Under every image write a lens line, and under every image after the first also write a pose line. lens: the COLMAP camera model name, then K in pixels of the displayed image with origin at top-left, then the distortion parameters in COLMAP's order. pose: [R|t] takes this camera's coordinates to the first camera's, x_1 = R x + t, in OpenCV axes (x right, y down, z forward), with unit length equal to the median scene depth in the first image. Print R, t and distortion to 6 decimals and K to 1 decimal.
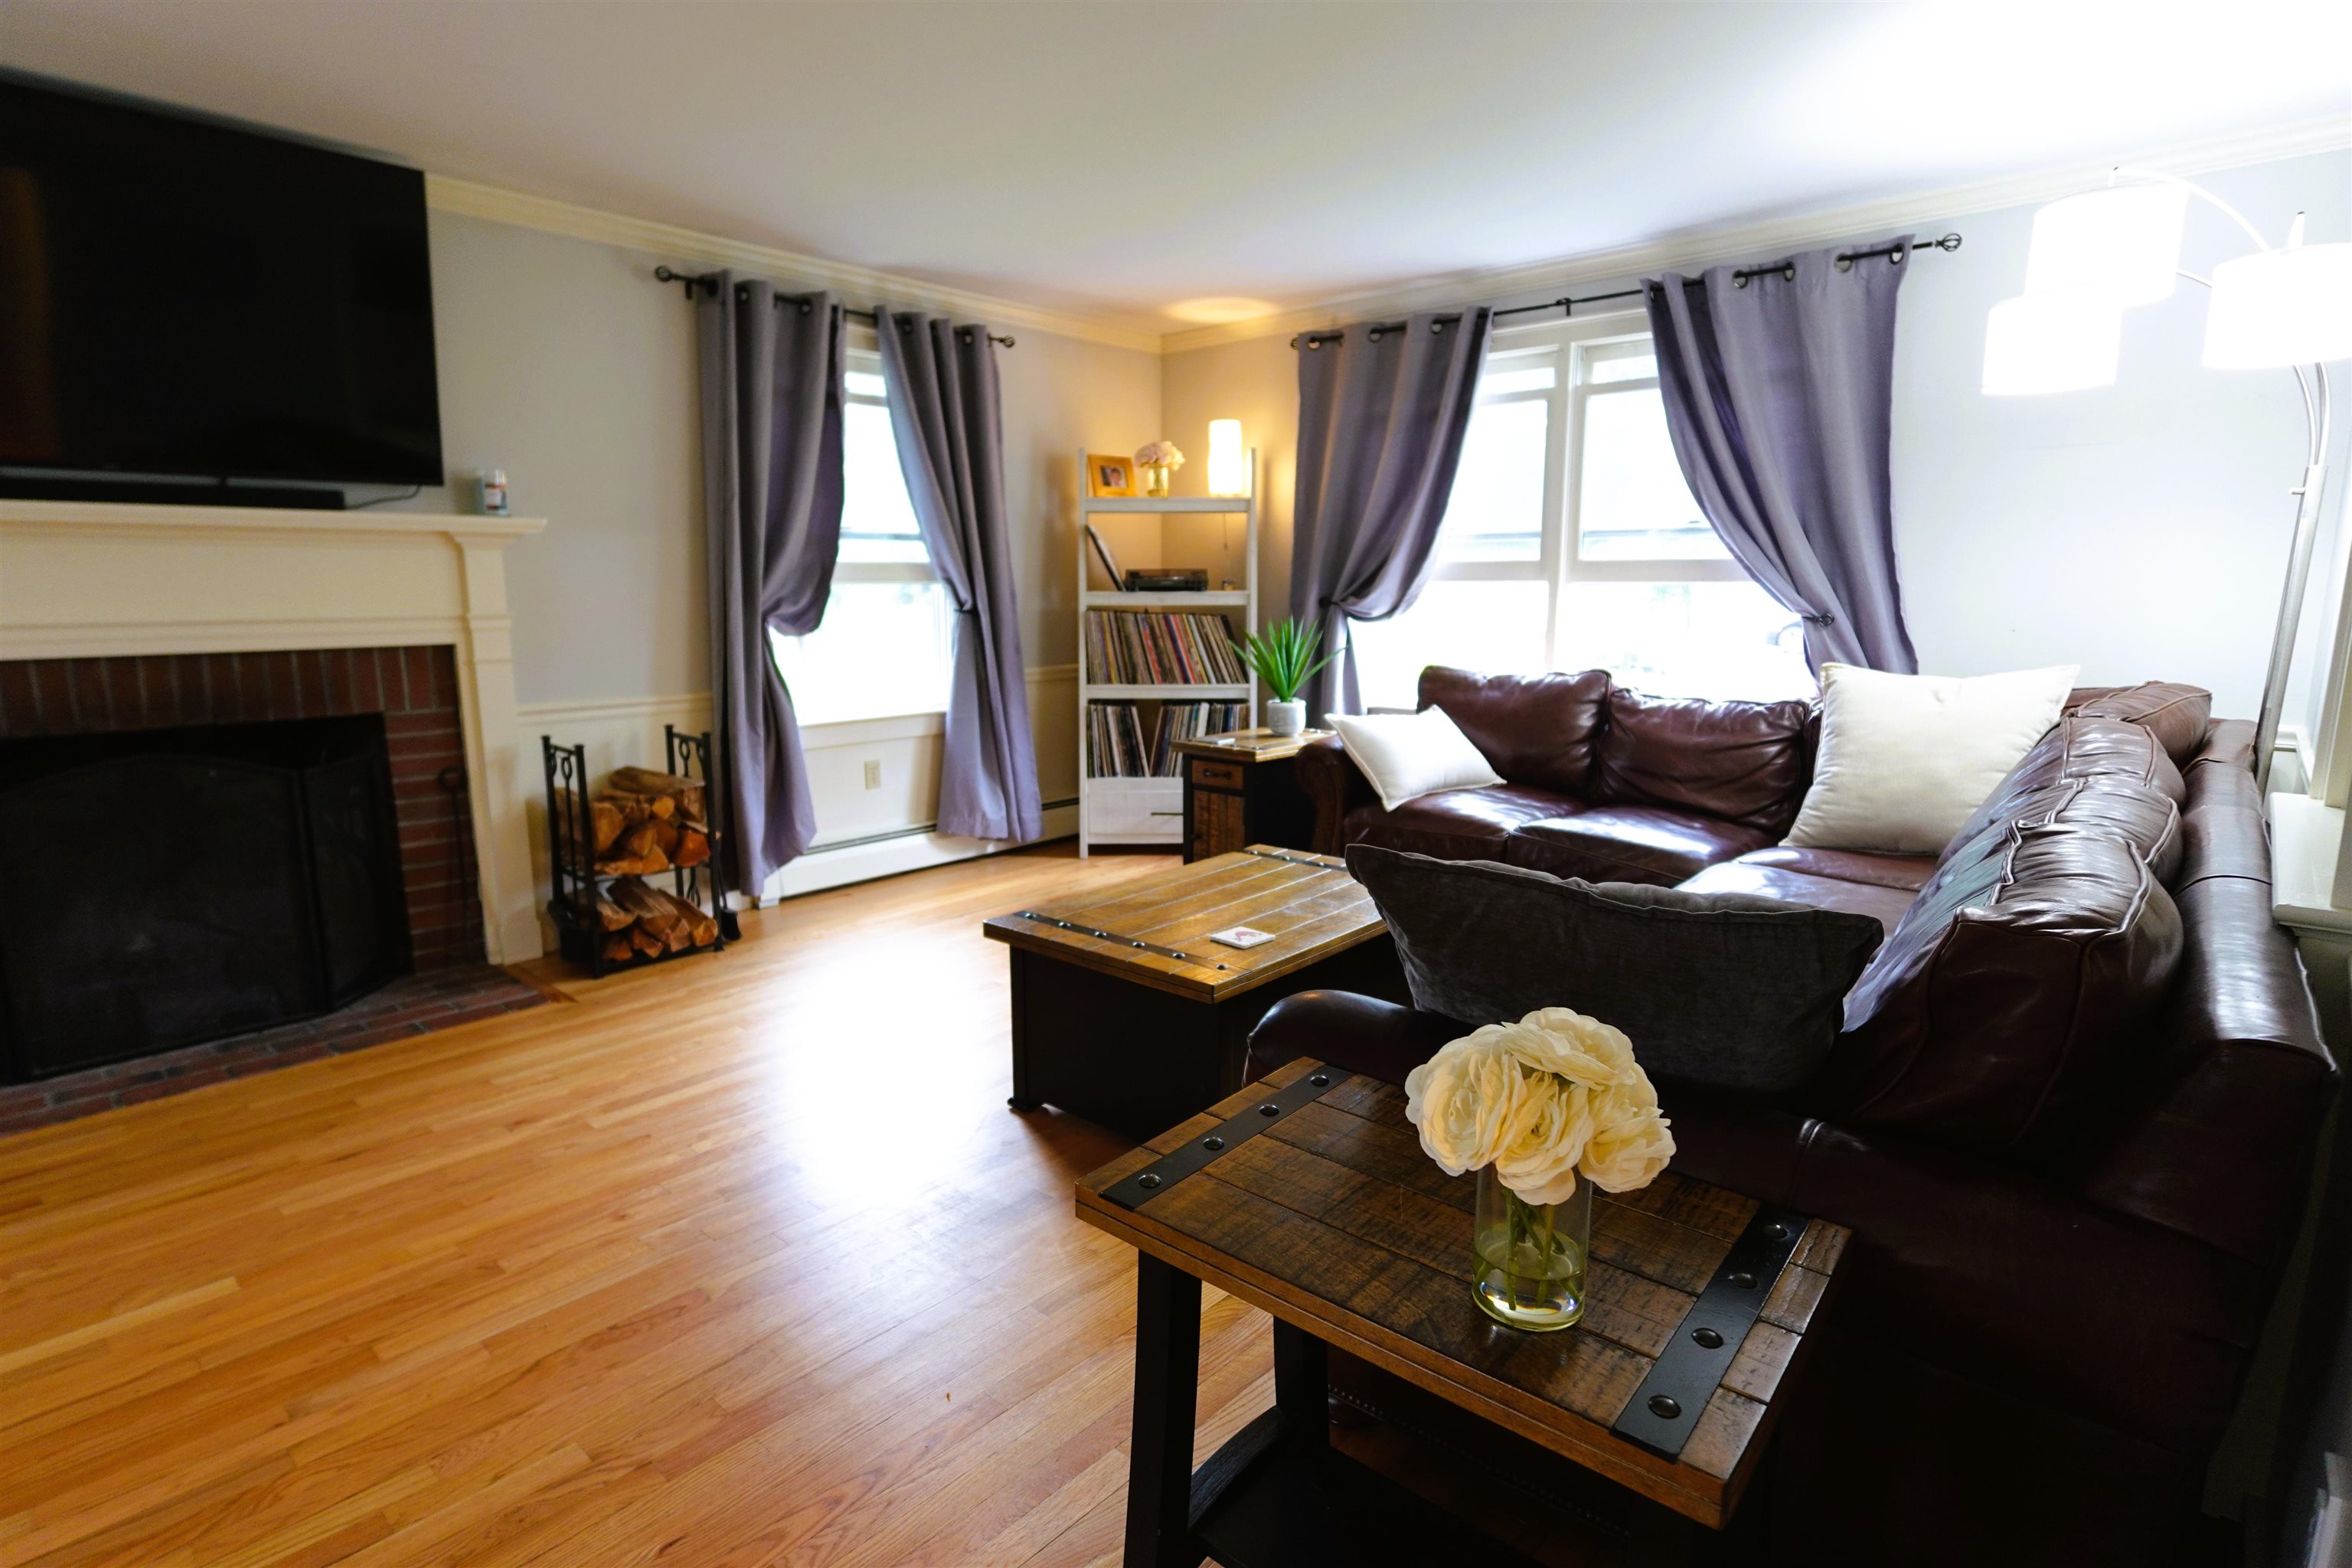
lens RADIAL K [[1191.7, 0, 1178.7], [0, 1191.7, 782.3], [0, 0, 1]] dist [-0.003225, -0.000074]
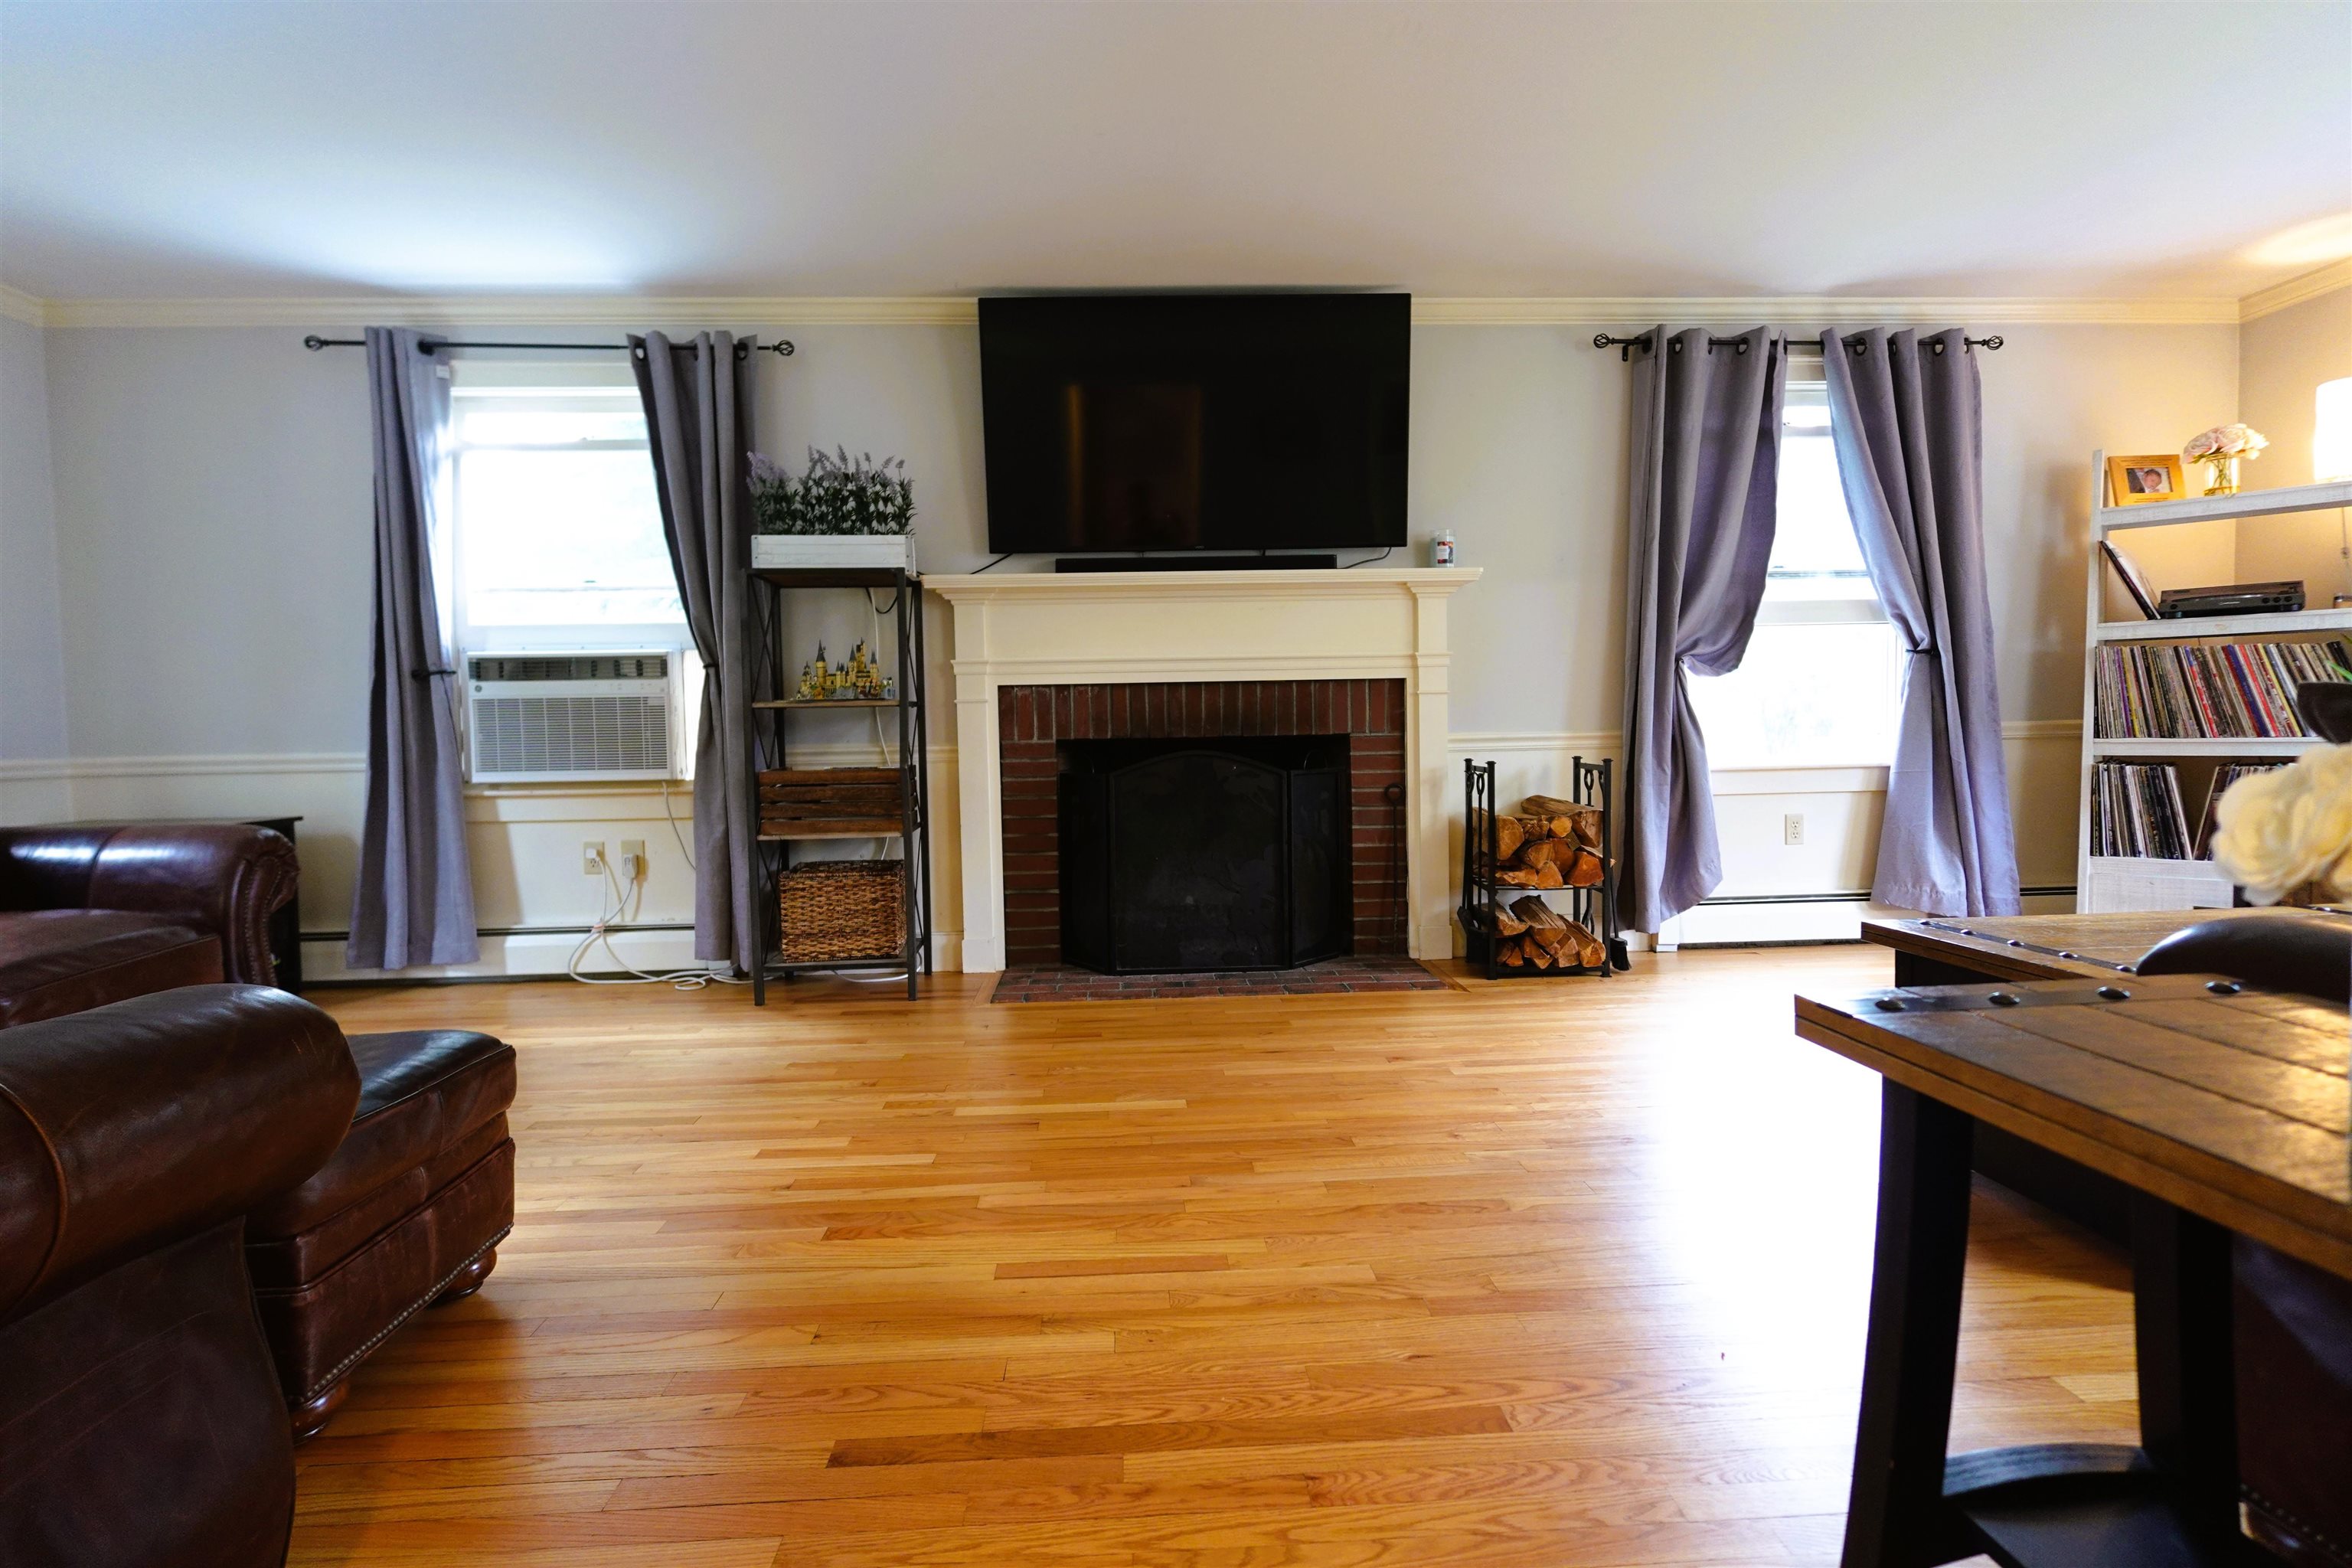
lens RADIAL K [[1191.7, 0, 1171.5], [0, 1191.7, 793.3], [0, 0, 1]] dist [-0.003225, -0.000074]
pose [[0.705027, 0.022429, -0.708826, 0.068579], [-0.102997, 0.992141, -0.071052, 0.097654], [0.701662, 0.123100, 0.701796, 0.011355]]
